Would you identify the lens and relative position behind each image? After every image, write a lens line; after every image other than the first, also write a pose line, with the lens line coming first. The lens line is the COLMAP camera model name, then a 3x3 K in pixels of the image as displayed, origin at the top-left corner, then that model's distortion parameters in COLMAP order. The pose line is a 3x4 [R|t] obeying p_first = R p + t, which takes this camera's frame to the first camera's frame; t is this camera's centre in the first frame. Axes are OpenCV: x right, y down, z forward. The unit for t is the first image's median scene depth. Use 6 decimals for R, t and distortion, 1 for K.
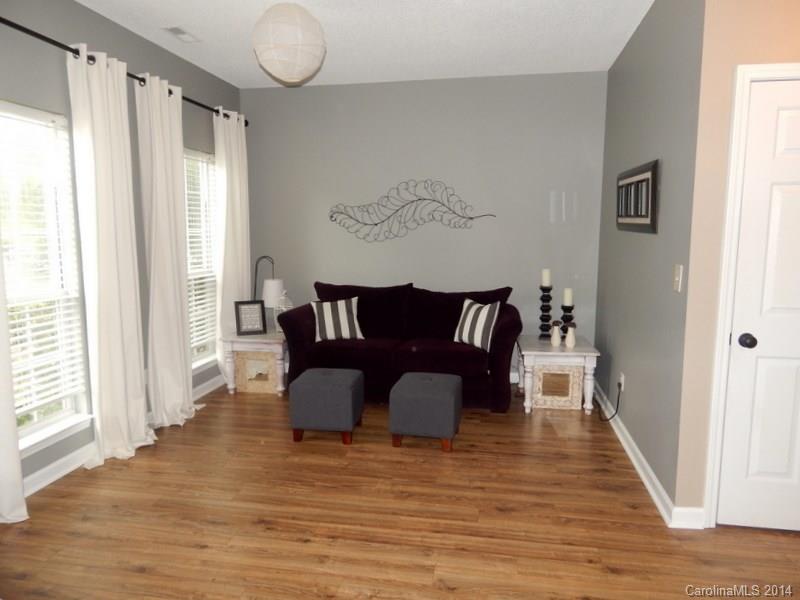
lens RADIAL K [[530.6, 0, 399.1], [0, 530.6, 296.5], [0, 0, 1]] dist [0.001629, -0.000786]
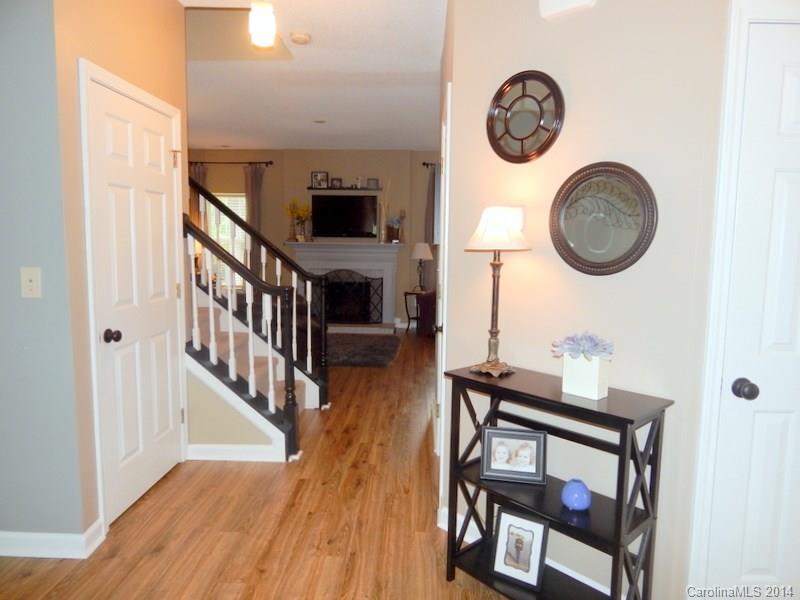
lens RADIAL K [[530.6, 0, 399.1], [0, 530.6, 296.5], [0, 0, 1]] dist [0.001629, -0.000786]
pose [[-0.143099, -0.106310, 0.983982, -0.406265], [0.109716, 0.986382, 0.122525, -0.052998], [-0.983608, 0.125492, -0.129487, 0.551315]]
